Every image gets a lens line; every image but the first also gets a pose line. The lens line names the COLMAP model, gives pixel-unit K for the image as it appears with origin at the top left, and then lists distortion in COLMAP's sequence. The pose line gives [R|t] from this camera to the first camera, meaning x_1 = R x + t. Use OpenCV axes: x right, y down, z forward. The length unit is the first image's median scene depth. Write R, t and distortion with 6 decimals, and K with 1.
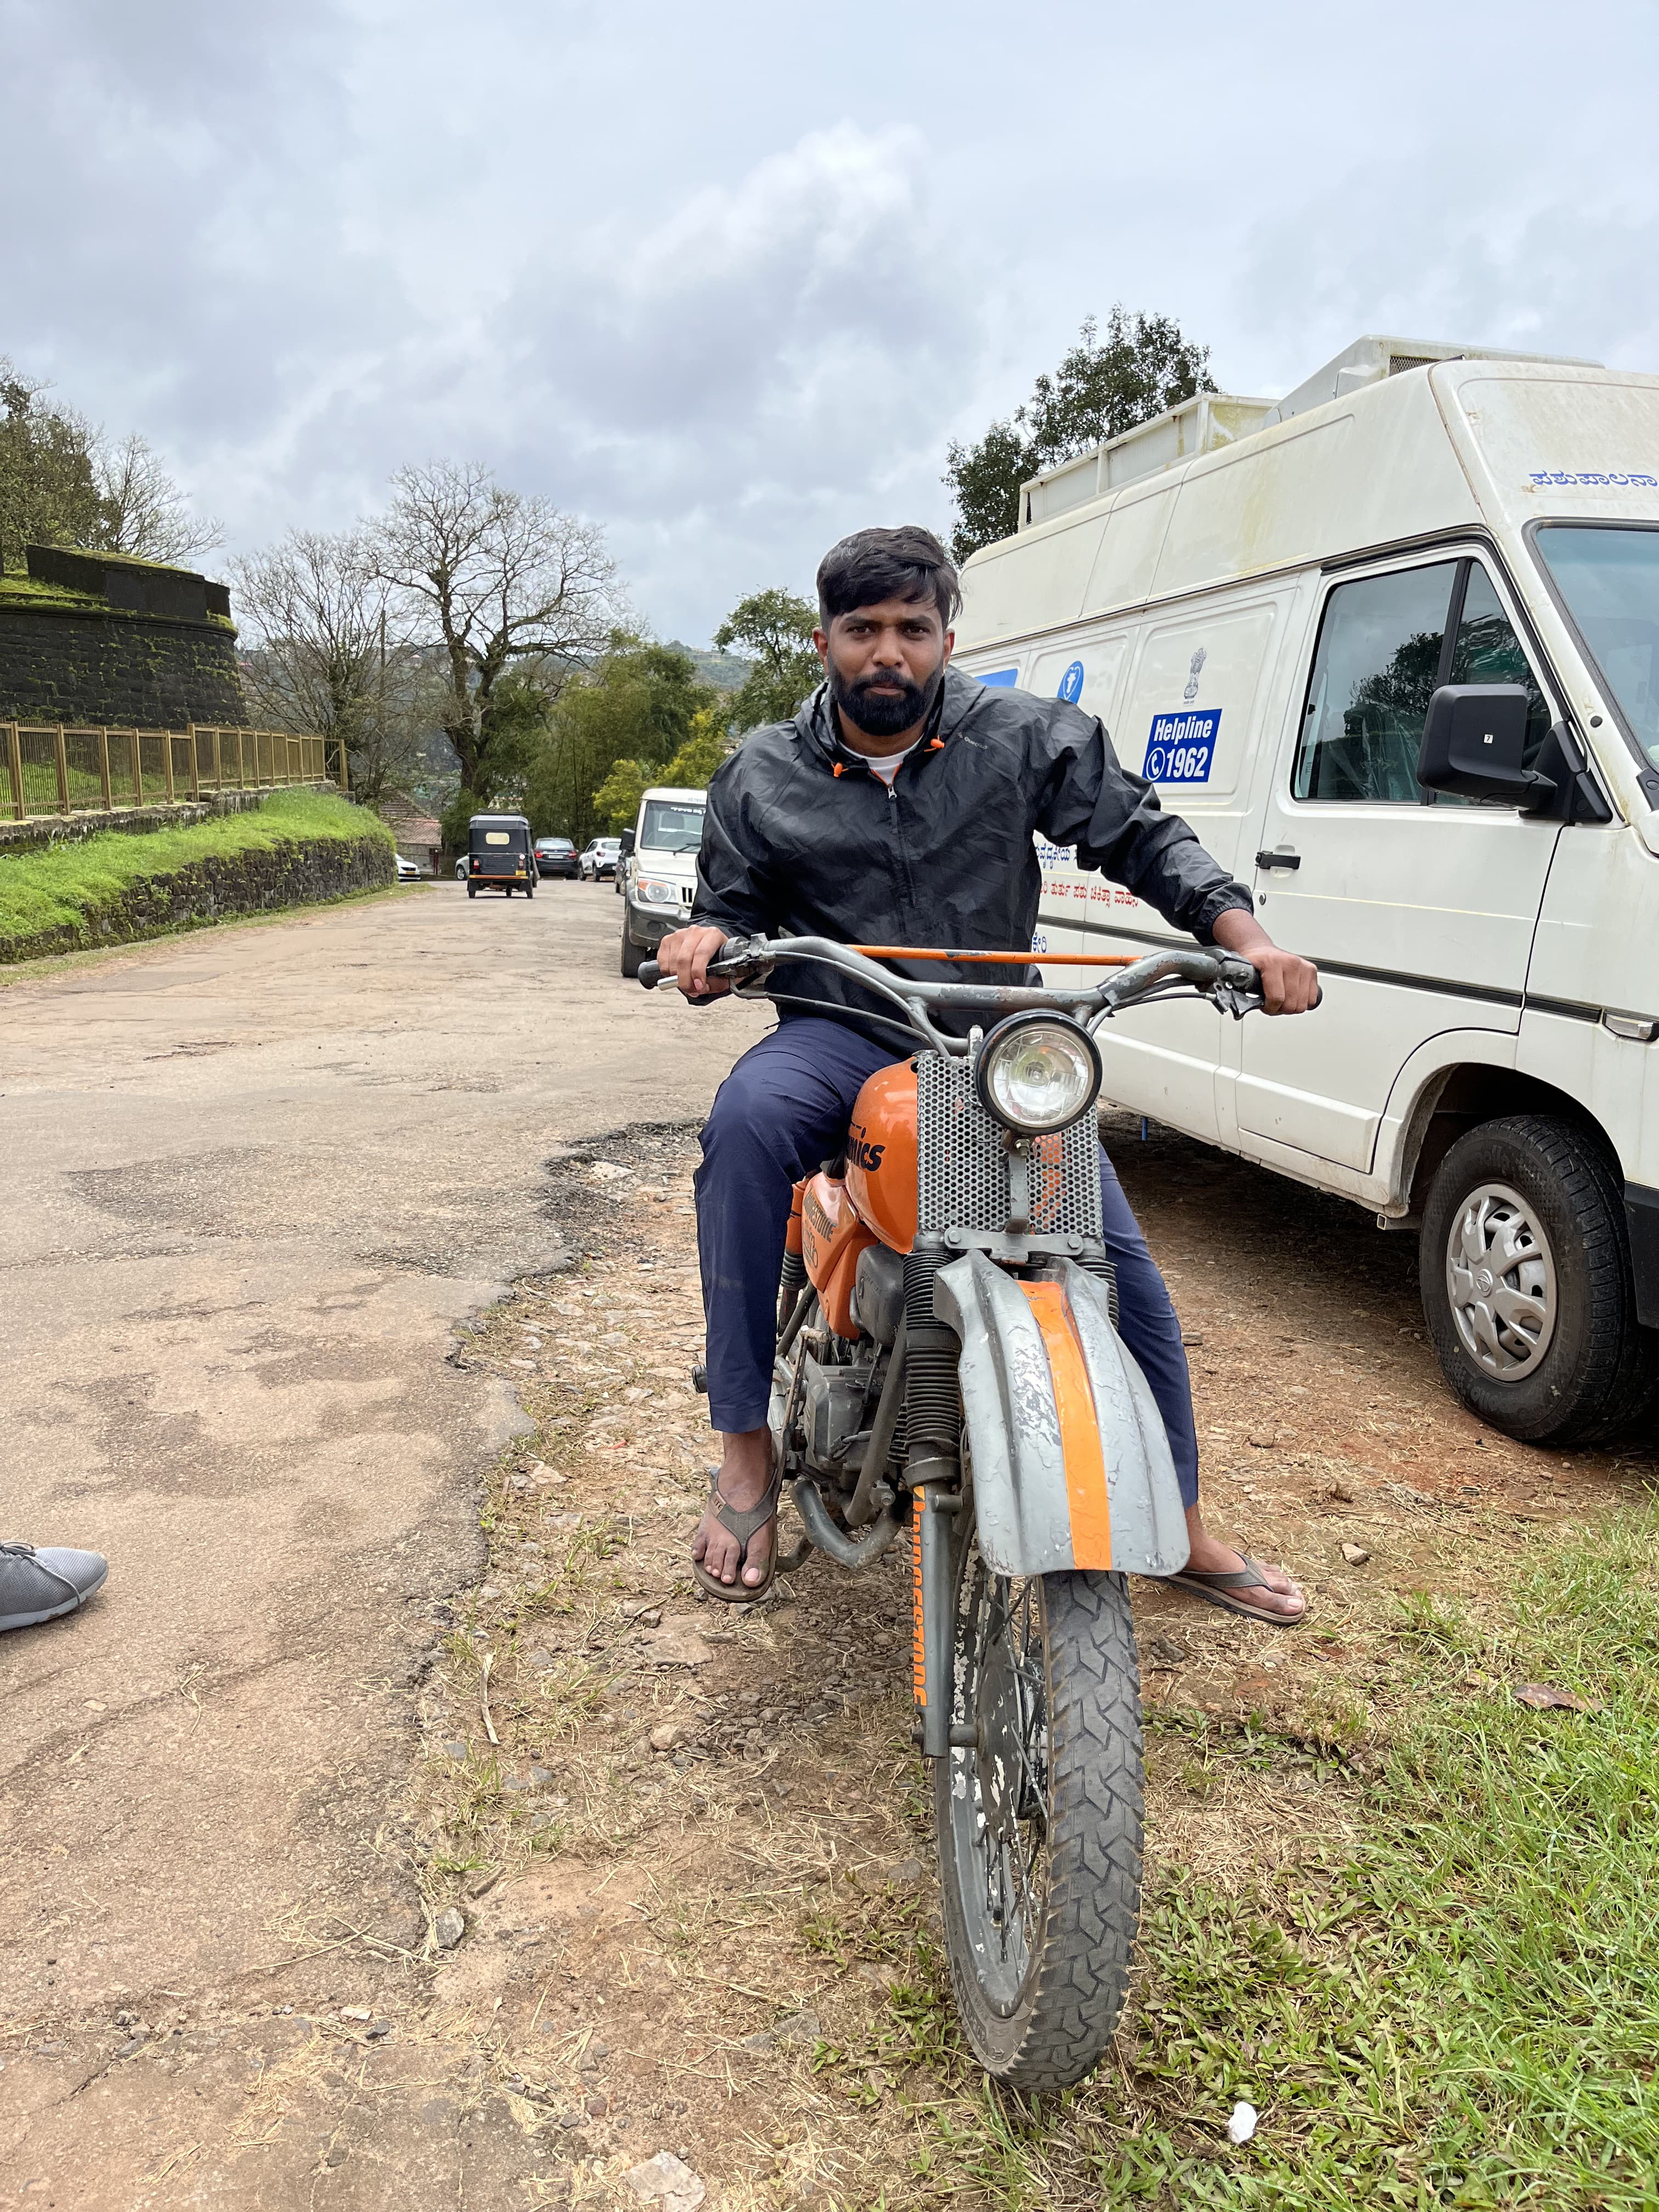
lens RADIAL K [[1661.4, 0, 829.5], [0, 1661.4, 1106.0], [0, 0, 1]] dist [0.050959, -0.066376]
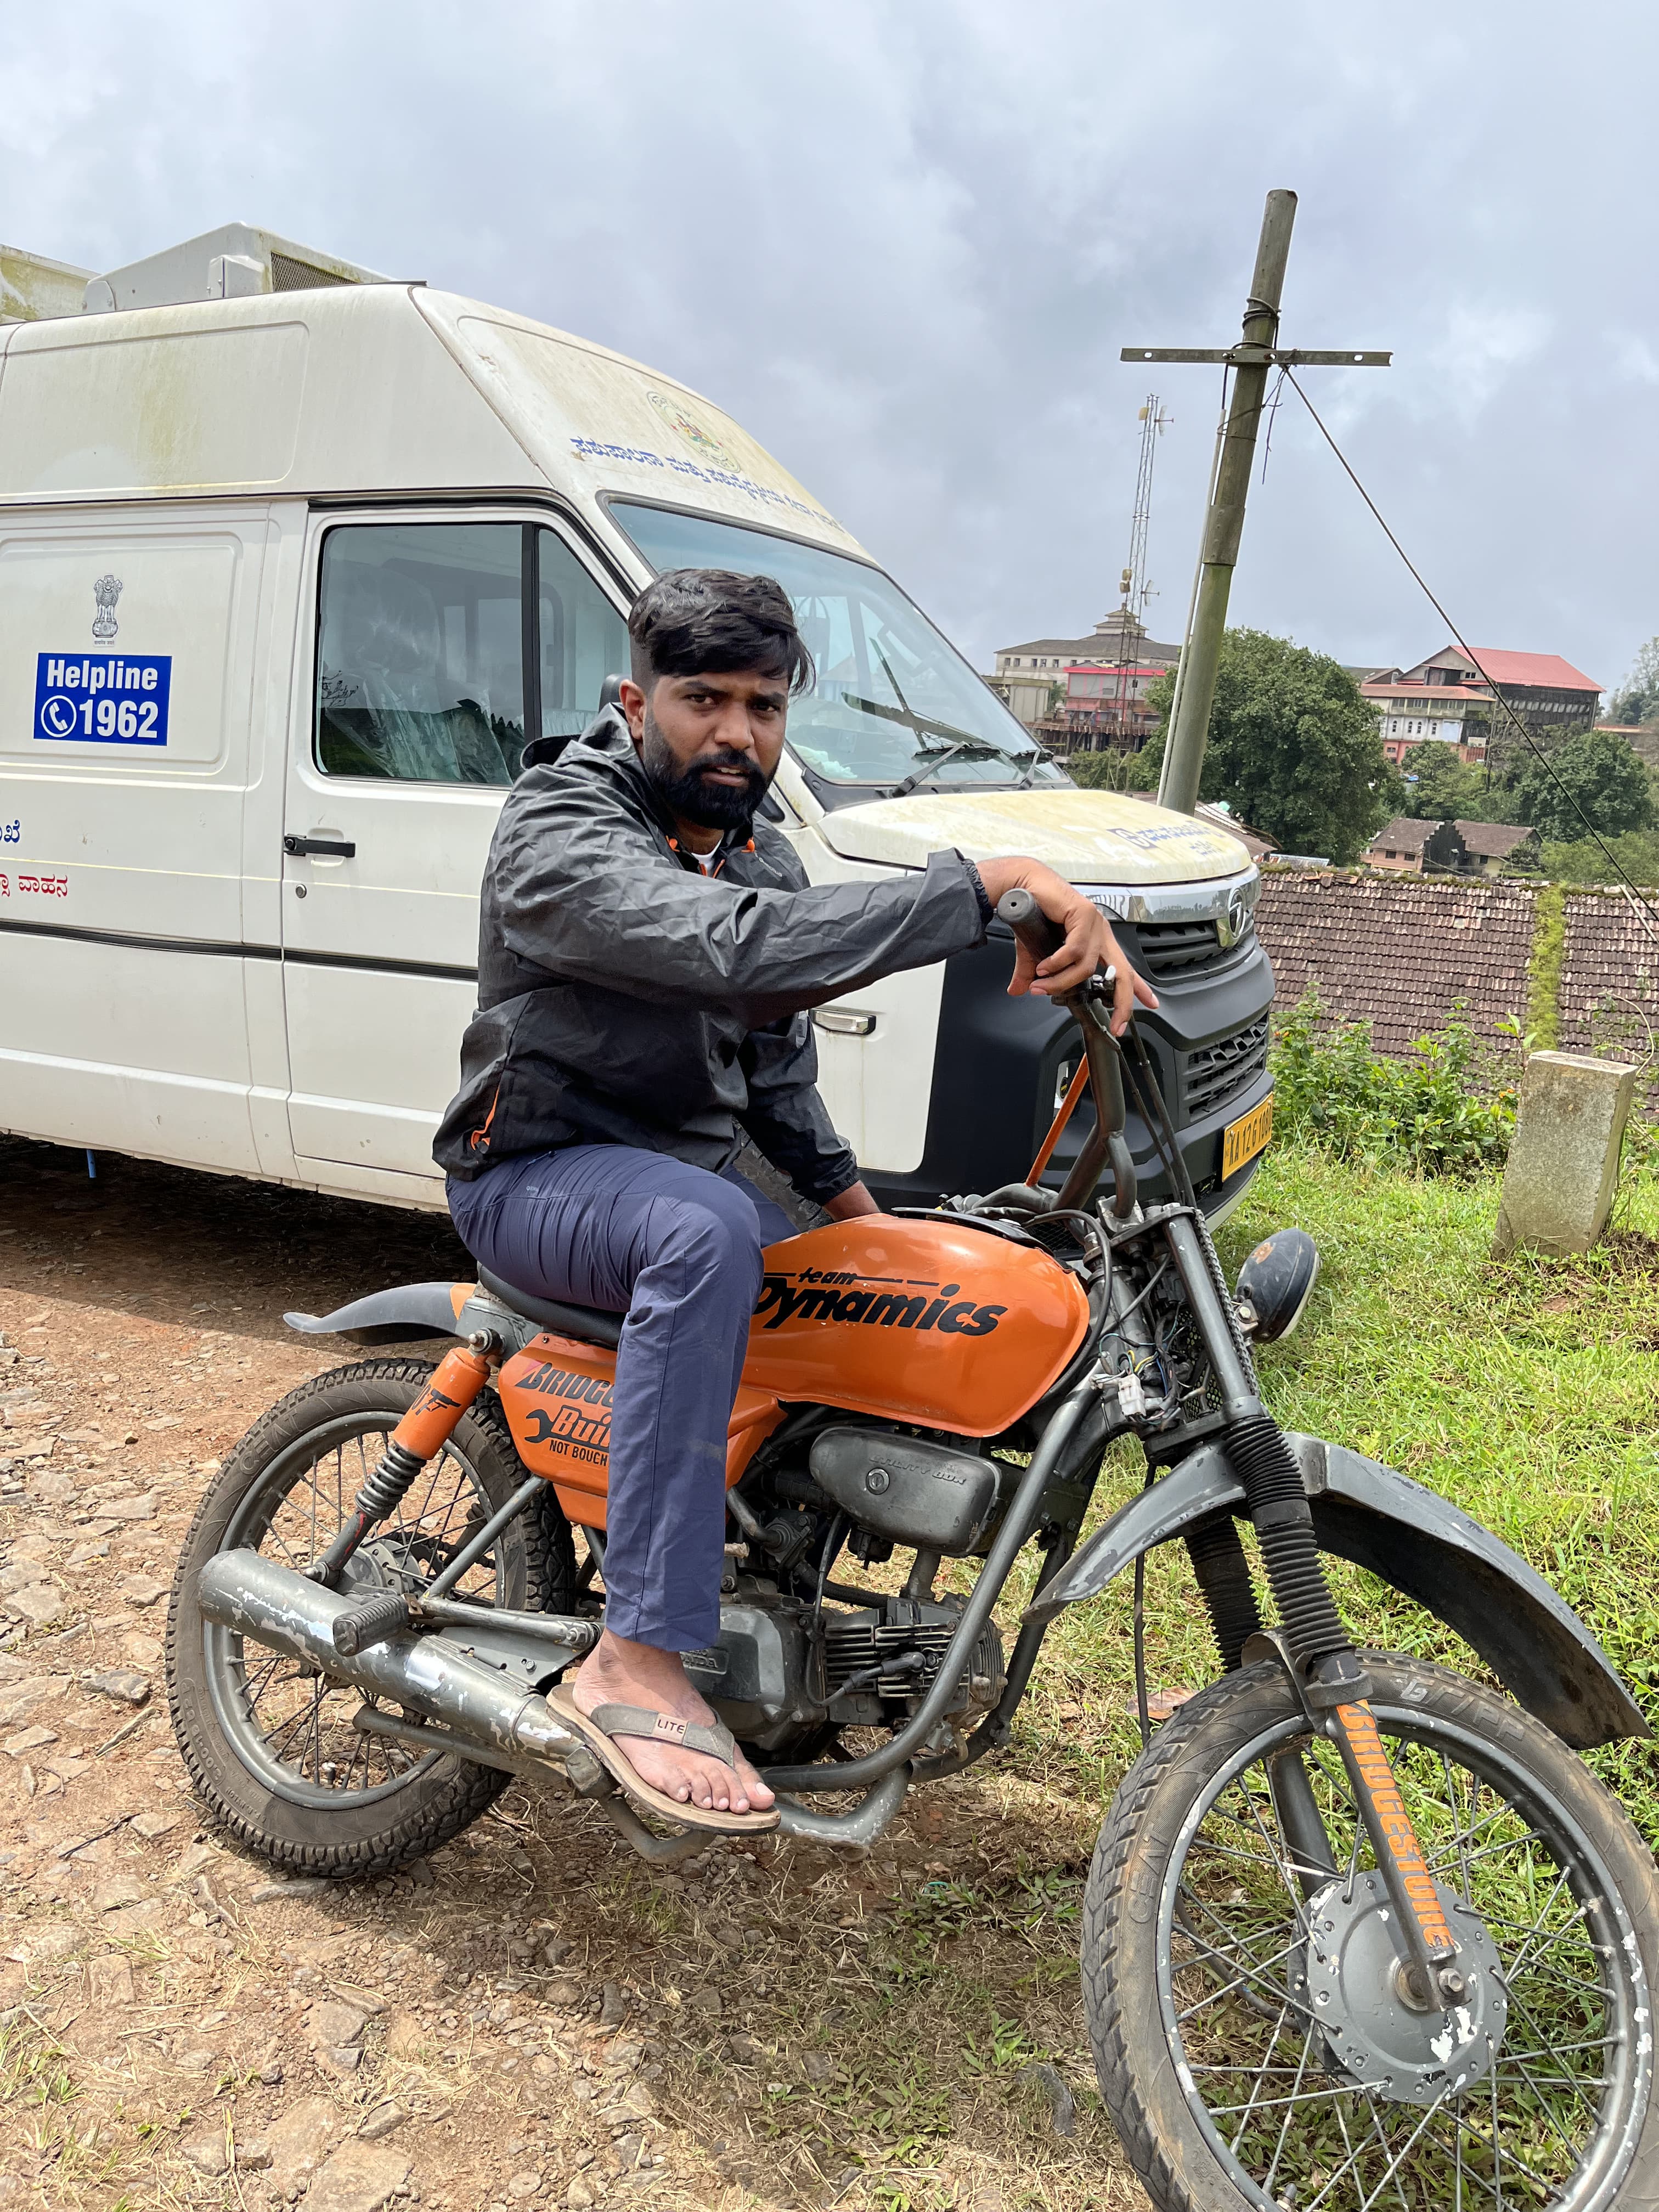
lens RADIAL K [[1661.4, 0, 829.5], [0, 1661.4, 1106.0], [0, 0, 1]] dist [0.050959, -0.066376]
pose [[0.656203, -0.158663, 0.737716, -0.276488], [0.114987, 0.987252, 0.110050, -0.102142], [-0.745772, 0.012612, 0.666082, 0.296953]]
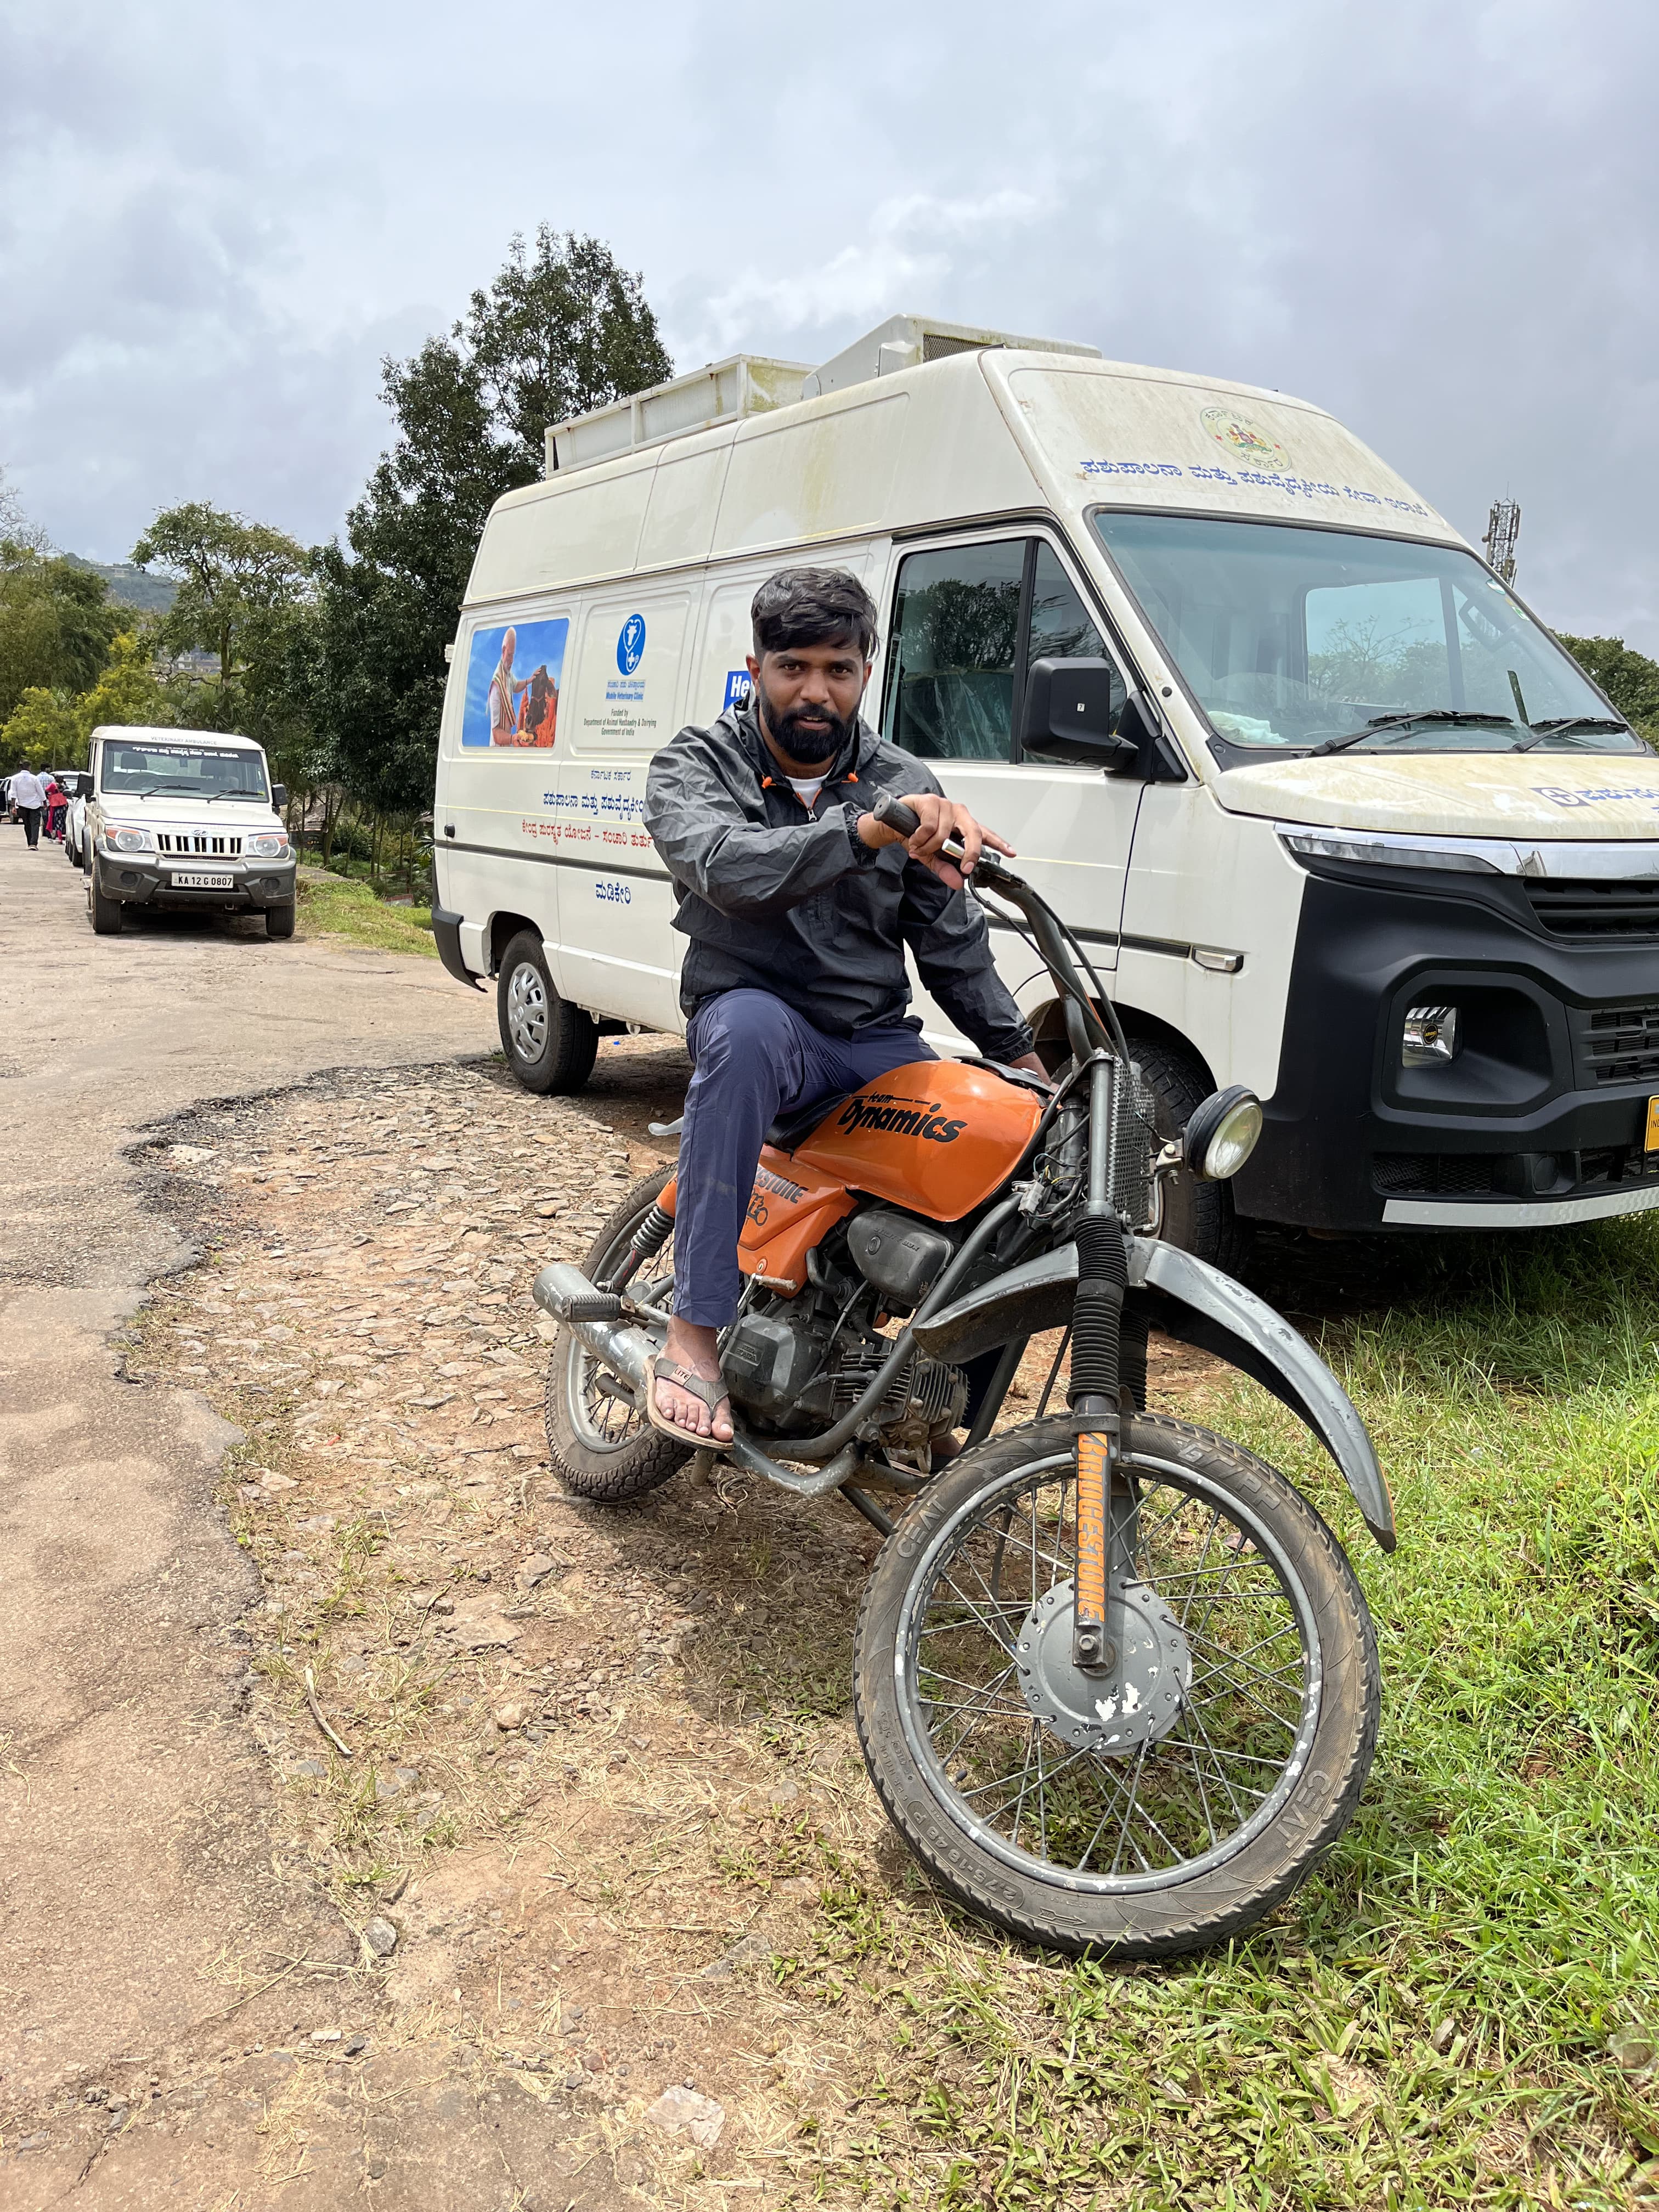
lens RADIAL K [[1669.2, 0, 814.5], [0, 1669.2, 1086.8], [0, 0, 1]] dist [0.061763, -0.080763]
pose [[0.951894, -0.075645, 0.296942, -0.127411], [0.066519, 0.996953, 0.040734, -0.023743], [-0.299119, -0.019022, 0.954026, -0.021470]]
